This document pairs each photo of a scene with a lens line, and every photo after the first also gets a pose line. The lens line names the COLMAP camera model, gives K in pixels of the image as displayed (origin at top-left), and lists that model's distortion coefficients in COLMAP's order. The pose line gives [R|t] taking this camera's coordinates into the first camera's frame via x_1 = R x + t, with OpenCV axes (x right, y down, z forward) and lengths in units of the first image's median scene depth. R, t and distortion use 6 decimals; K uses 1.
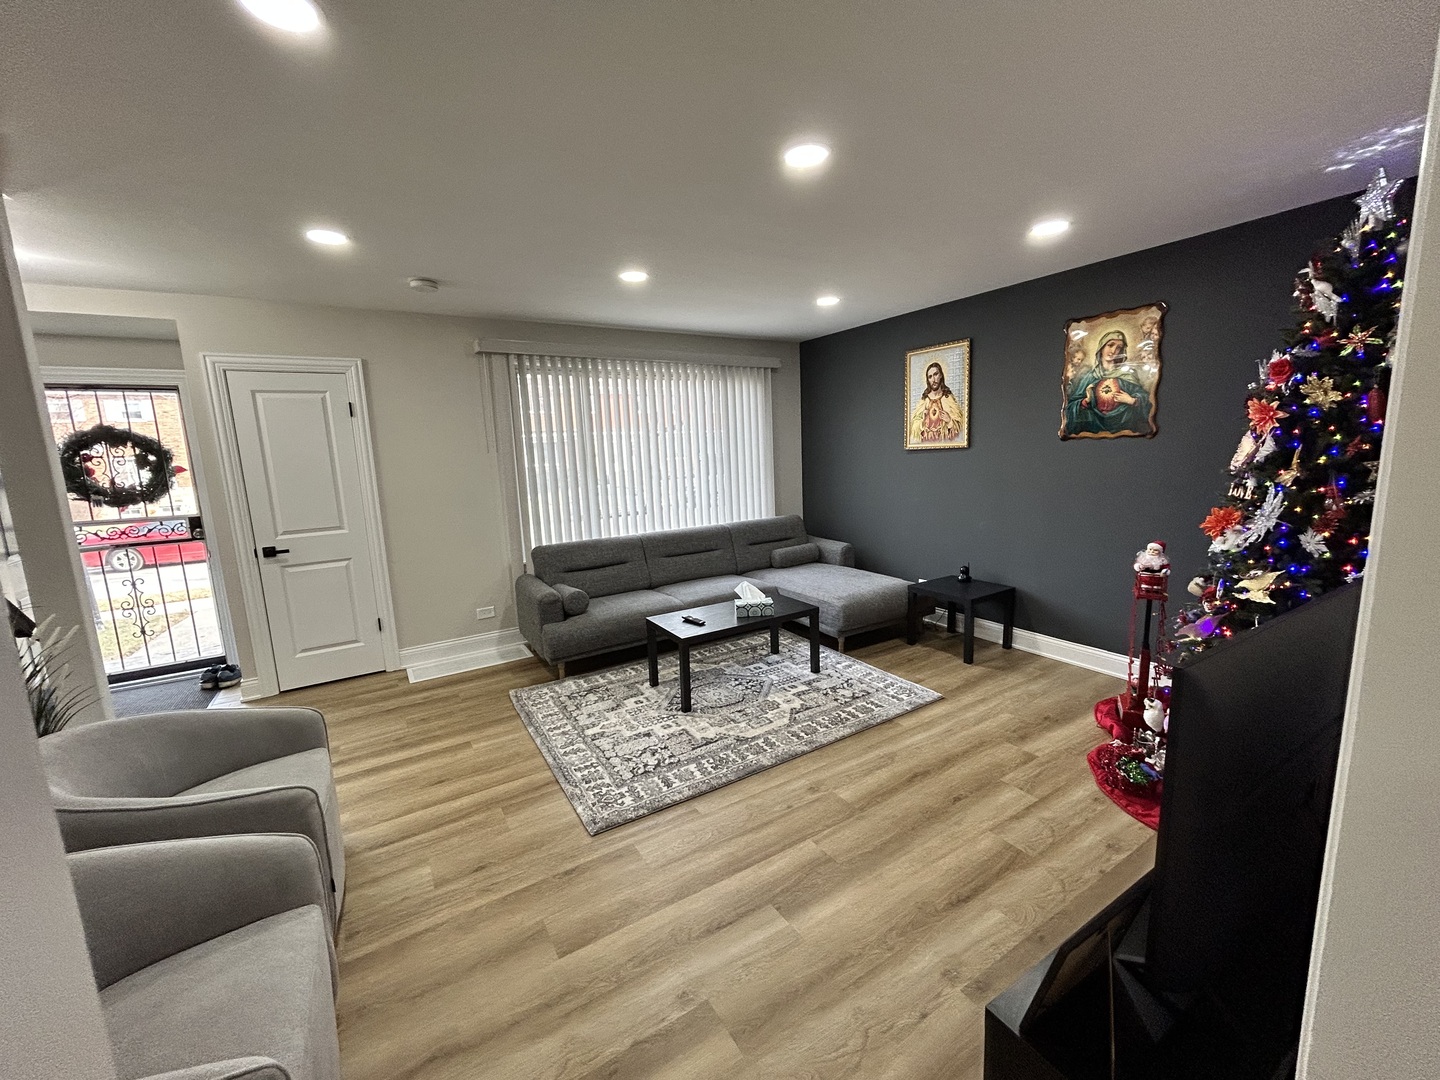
lens RADIAL K [[580.8, 0, 721.9], [0, 580.8, 536.7], [0, 0, 1]] dist [-0.001399, 0.000930]
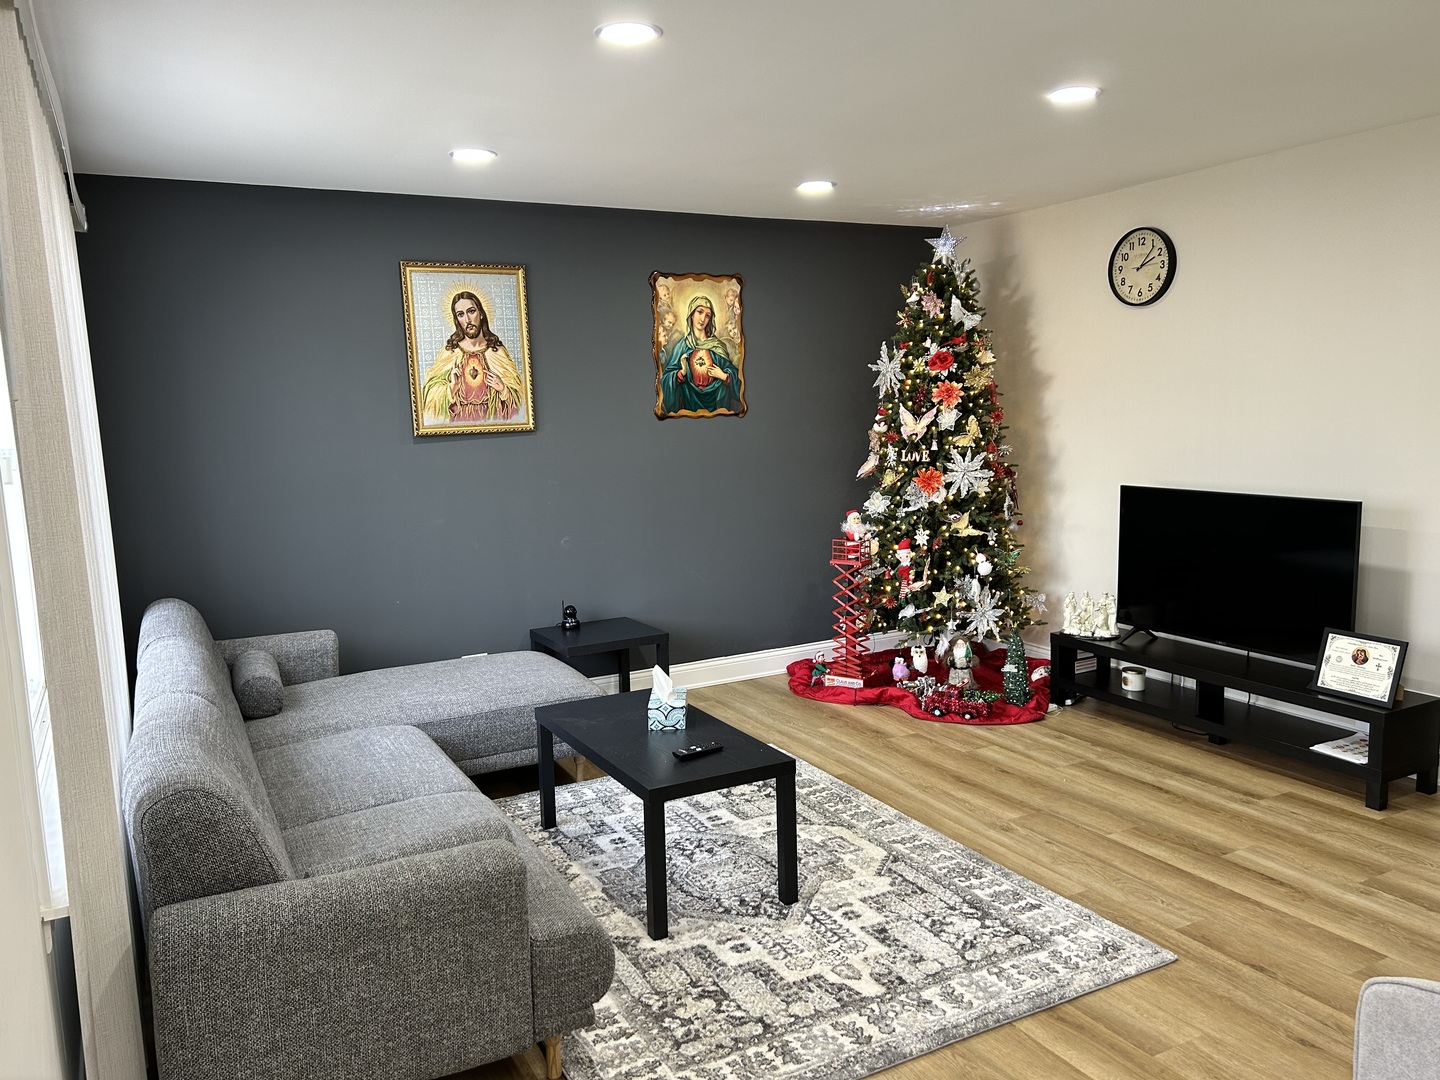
lens RADIAL K [[1075.5, 0, 727.4], [0, 1075.5, 550.4], [0, 0, 1]] dist [0.058178, -0.027249]
pose [[0.056709, -0.098274, 0.993542, -0.996073], [0.178584, 0.980093, 0.086750, -0.109168], [-0.982289, 0.172511, 0.073131, 0.903205]]
